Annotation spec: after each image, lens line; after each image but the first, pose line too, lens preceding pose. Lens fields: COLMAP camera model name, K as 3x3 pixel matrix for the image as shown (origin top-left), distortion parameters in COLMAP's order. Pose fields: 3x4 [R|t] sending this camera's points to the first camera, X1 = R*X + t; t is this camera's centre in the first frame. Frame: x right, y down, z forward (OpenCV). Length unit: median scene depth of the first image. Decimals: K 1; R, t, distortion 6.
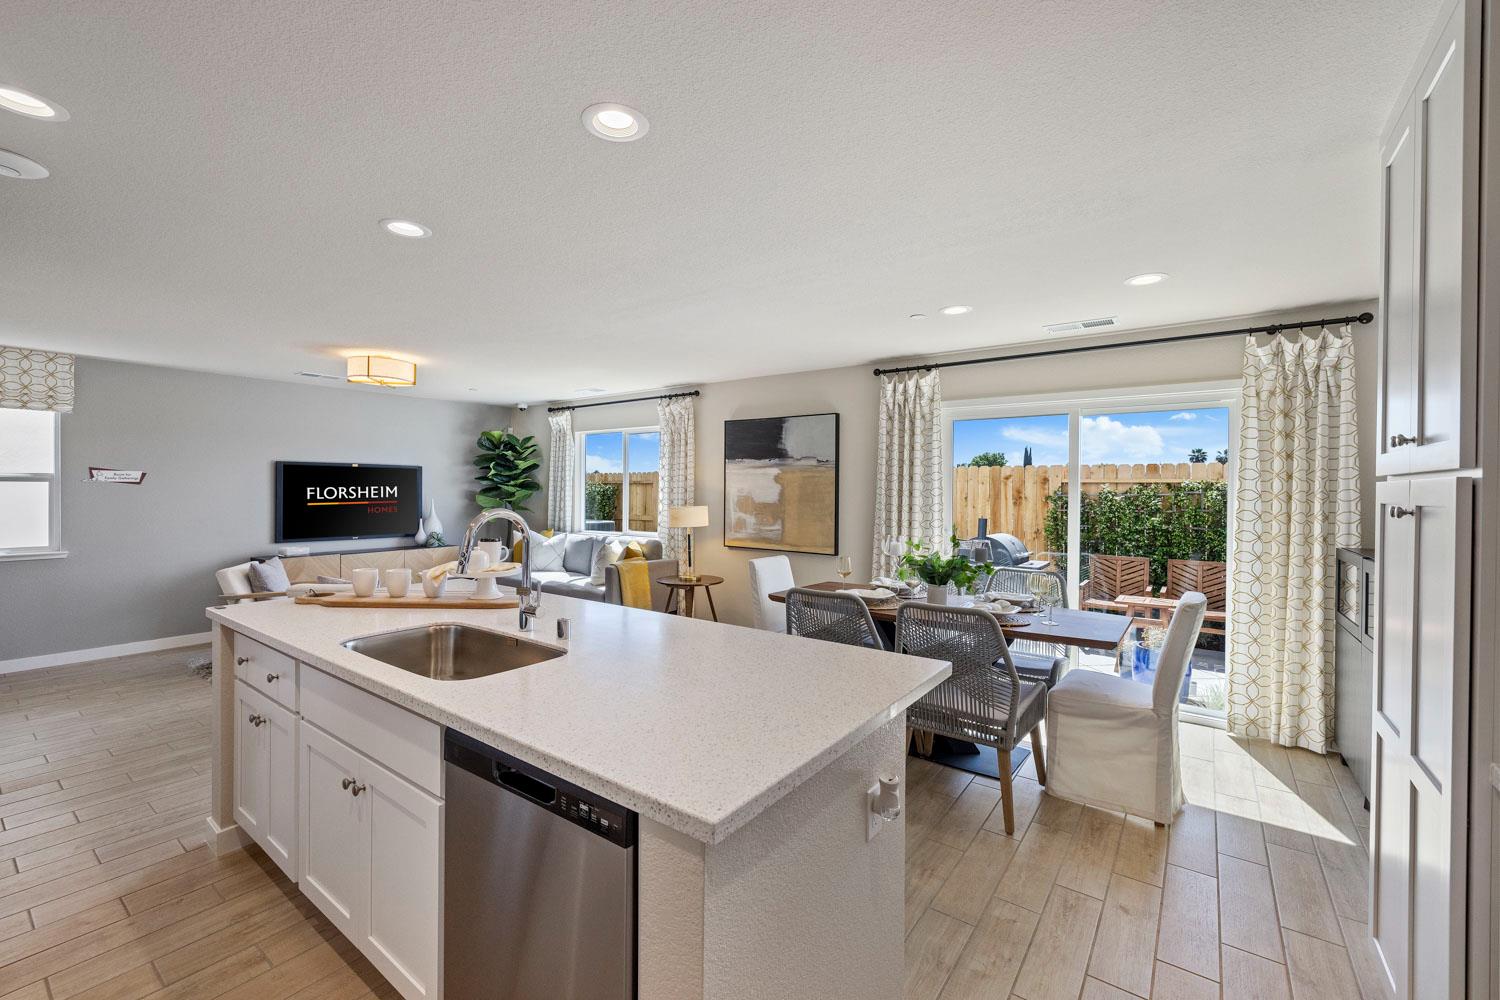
lens RADIAL K [[627.7, 0, 744.1], [0, 627.7, 484.7], [0, 0, 1]] dist [0.000810, -0.000021]
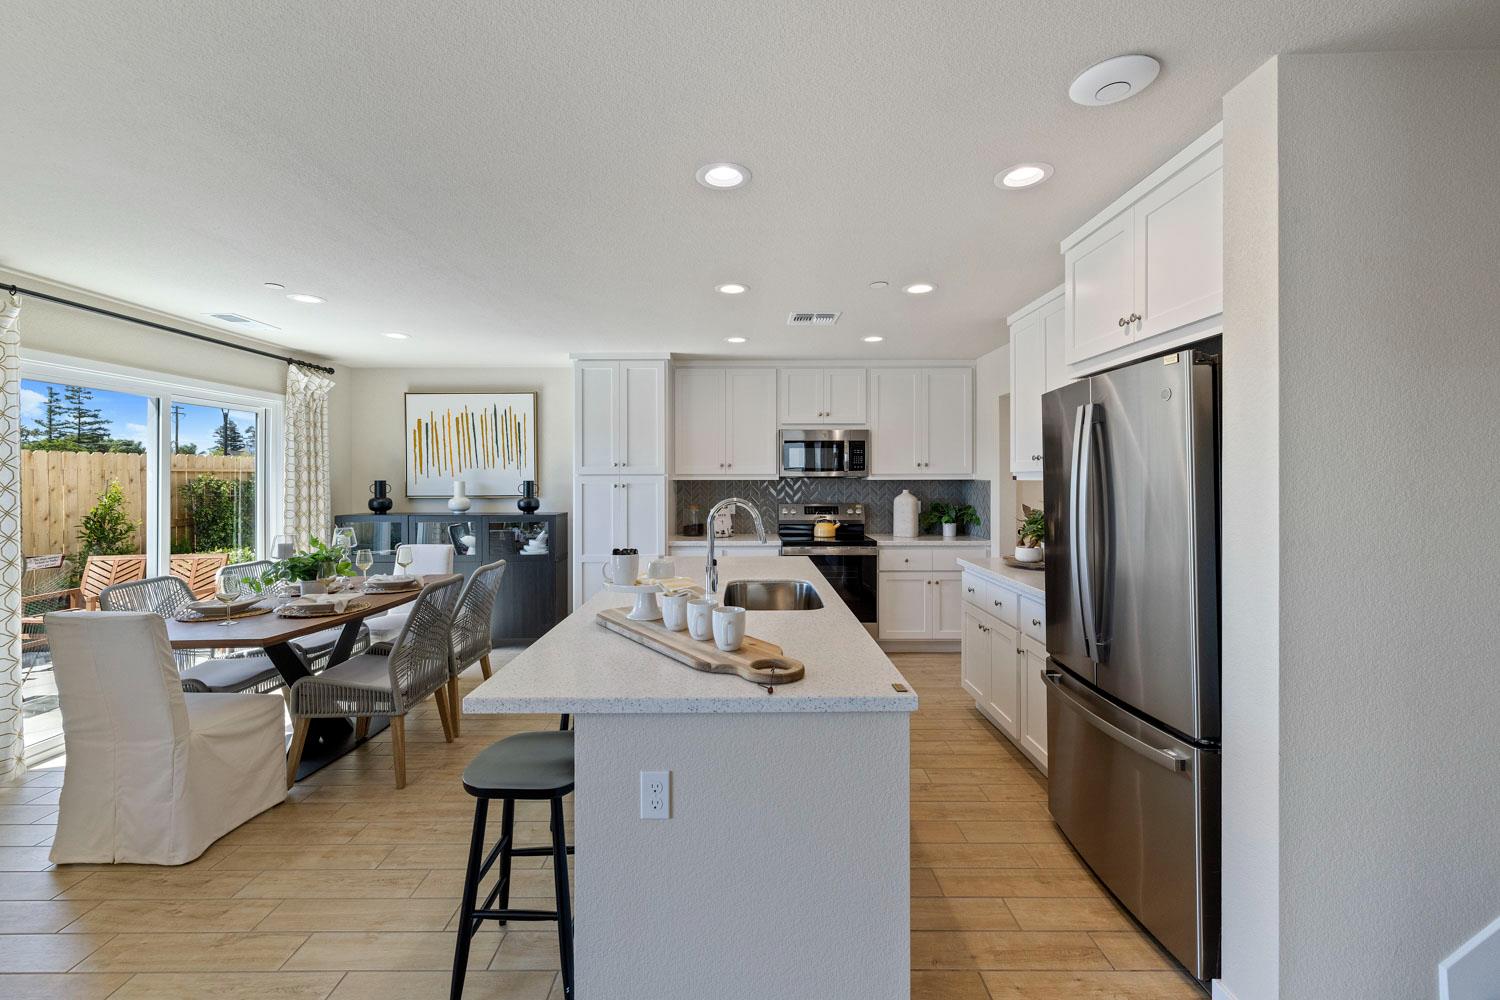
lens RADIAL K [[630.9, 0, 744.9], [0, 630.9, 474.9], [0, 0, 1]] dist [0.001512, 0.000165]
pose [[-0.596626, -0.002471, 0.802515, -0.618297], [-0.005160, 0.999986, -0.000758, -0.004130], [-0.802503, -0.004593, -0.596631, 0.746977]]
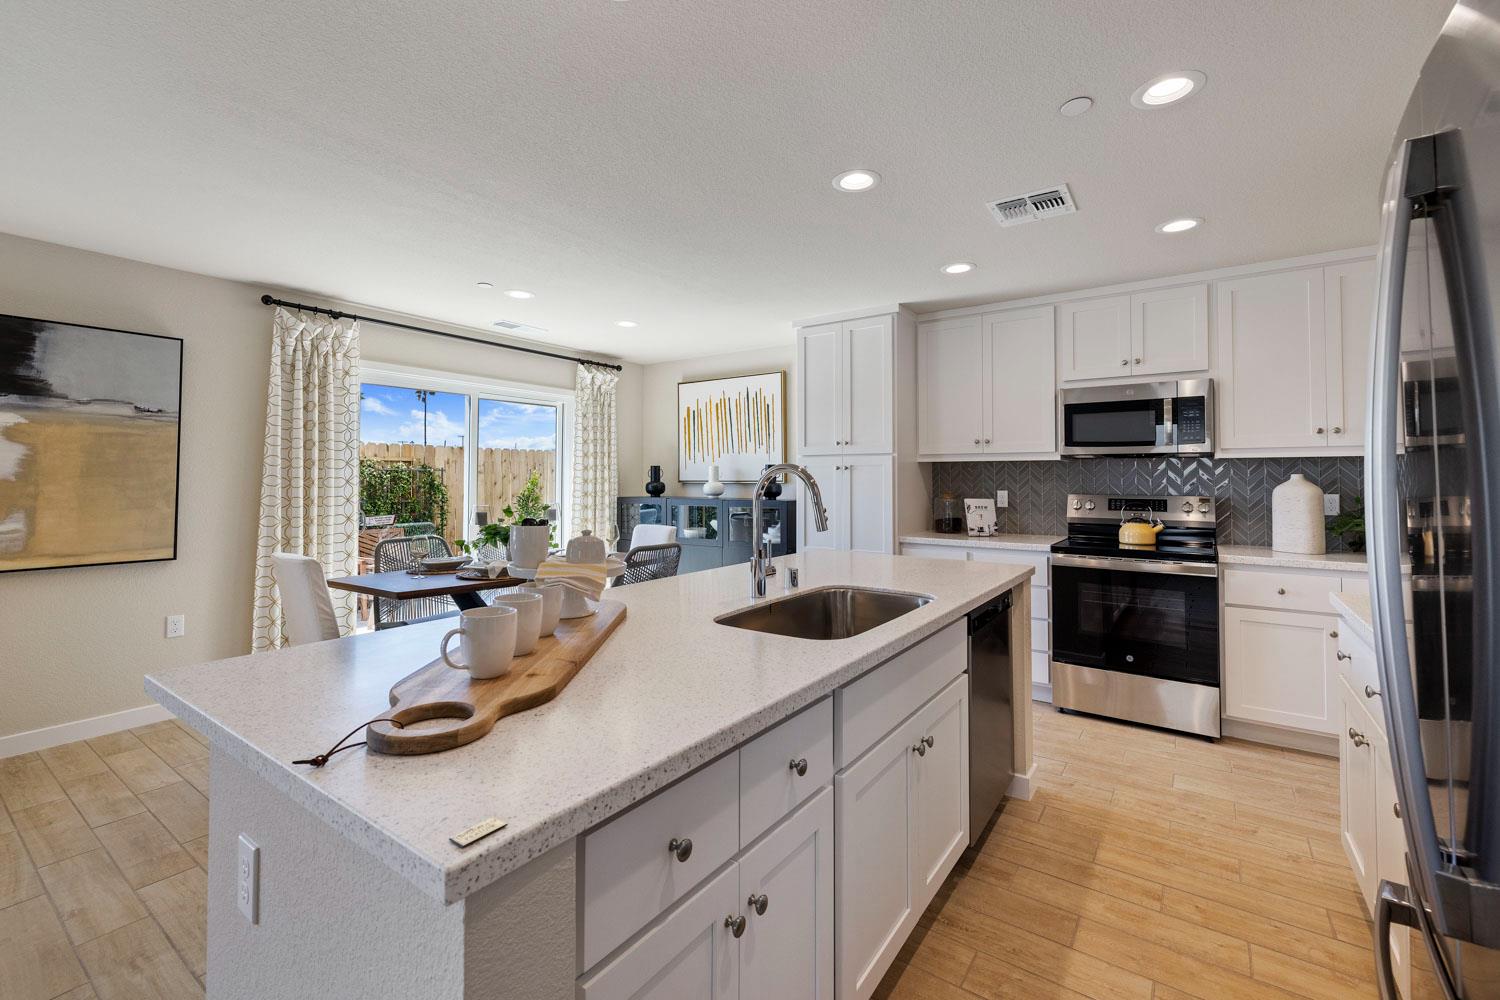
lens RADIAL K [[637.1, 0, 750.5], [0, 637.1, 460.5], [0, 0, 1]] dist [0.000886, 0.000203]
pose [[-0.025403, 0.021893, 0.999438, -0.554008], [-0.006337, 0.999737, -0.022061, 0.023577], [-0.999657, -0.006894, -0.025257, 0.450760]]
